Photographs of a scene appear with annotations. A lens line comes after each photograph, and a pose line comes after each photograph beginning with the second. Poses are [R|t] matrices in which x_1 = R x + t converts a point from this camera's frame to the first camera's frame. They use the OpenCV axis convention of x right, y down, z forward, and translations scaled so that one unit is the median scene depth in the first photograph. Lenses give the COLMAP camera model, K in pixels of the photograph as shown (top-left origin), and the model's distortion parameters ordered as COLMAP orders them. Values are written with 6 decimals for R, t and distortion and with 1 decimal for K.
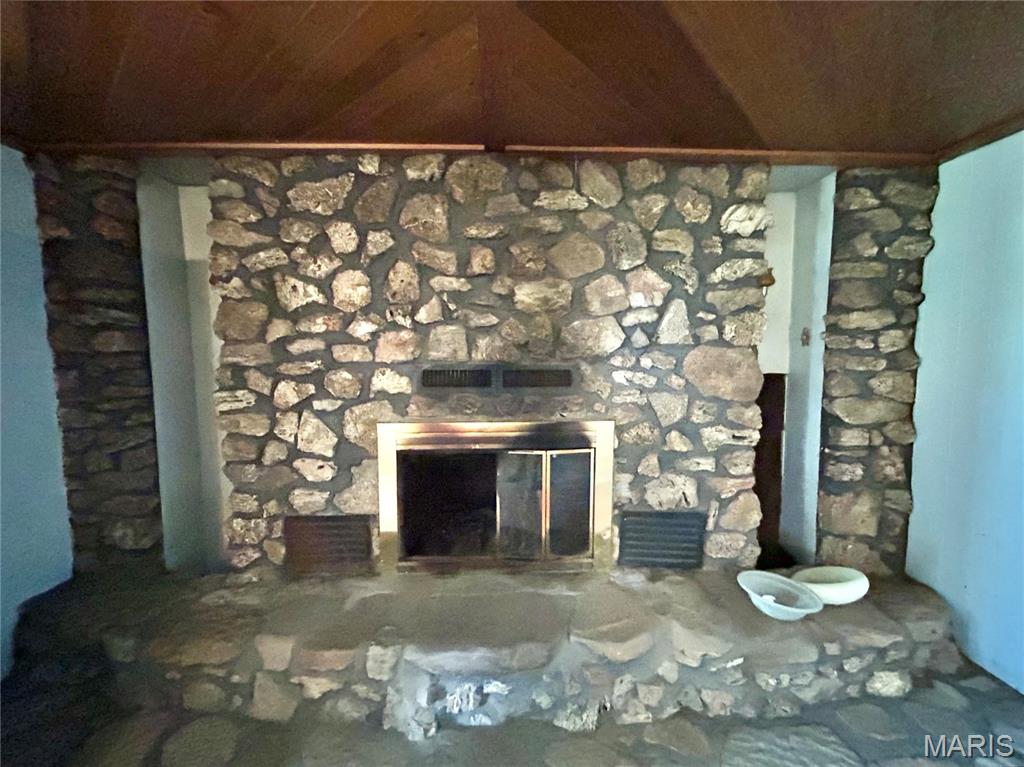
lens RADIAL K [[420.9, 0, 507.0], [0, 420.9, 384.4], [0, 0, 1]] dist [-0.000705, 0.000787]
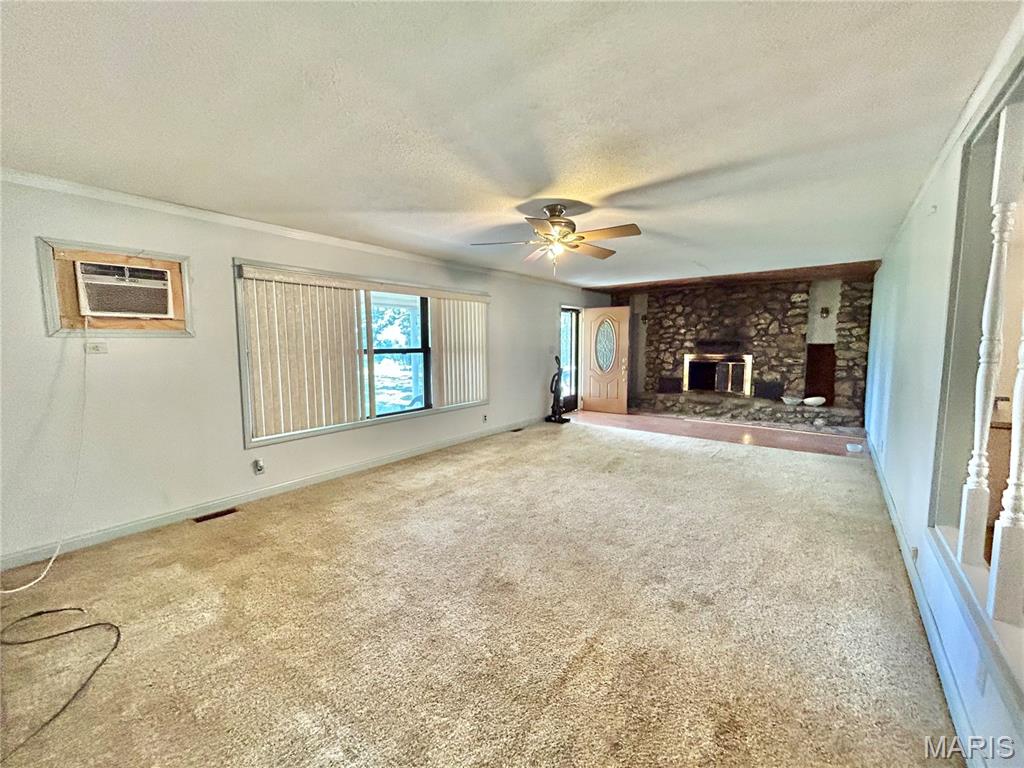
lens RADIAL K [[420.9, 0, 508.6], [0, 420.9, 384.4], [0, 0, 1]] dist [-0.000705, 0.000787]
pose [[0.773690, 0.062868, -0.630438, 0.935081], [-0.049065, 0.998022, 0.039311, 0.299795], [0.631662, 0.000518, 0.775244, -3.149614]]
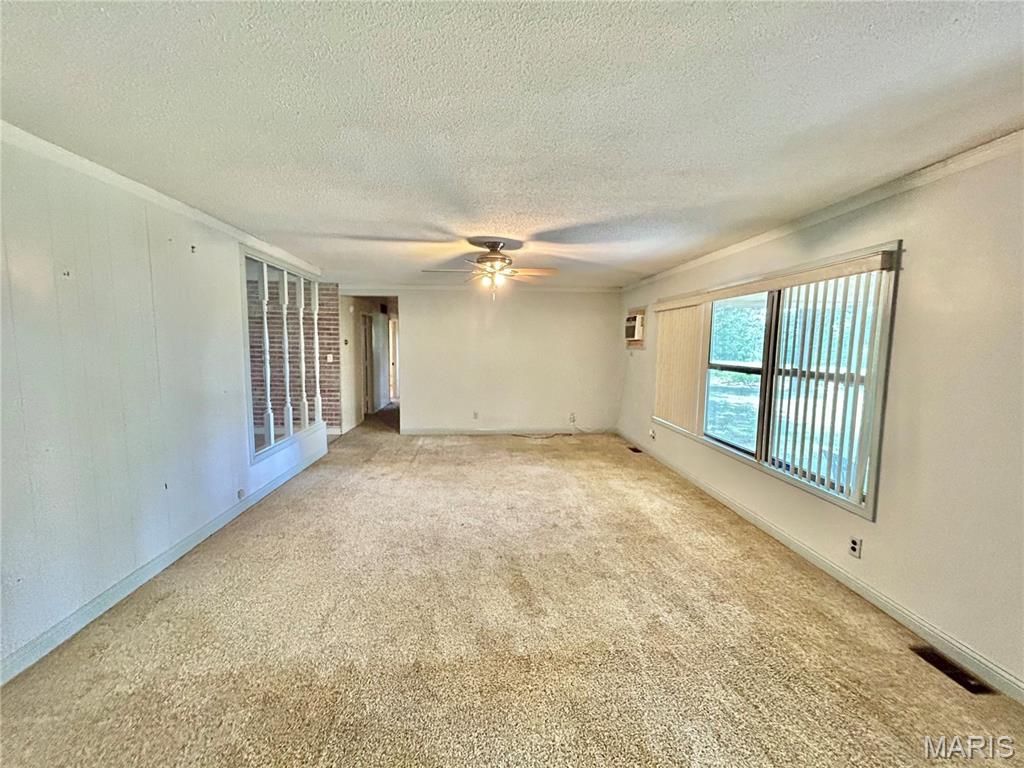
lens RADIAL K [[420.9, 0, 511.6], [0, 420.9, 386.0], [0, 0, 1]] dist [-0.000705, 0.000787]
pose [[-0.998934, 0.006753, -0.045656, -0.459281], [-0.001448, 0.984166, 0.177244, -0.201081], [0.046130, 0.177121, -0.983107, 1.973221]]
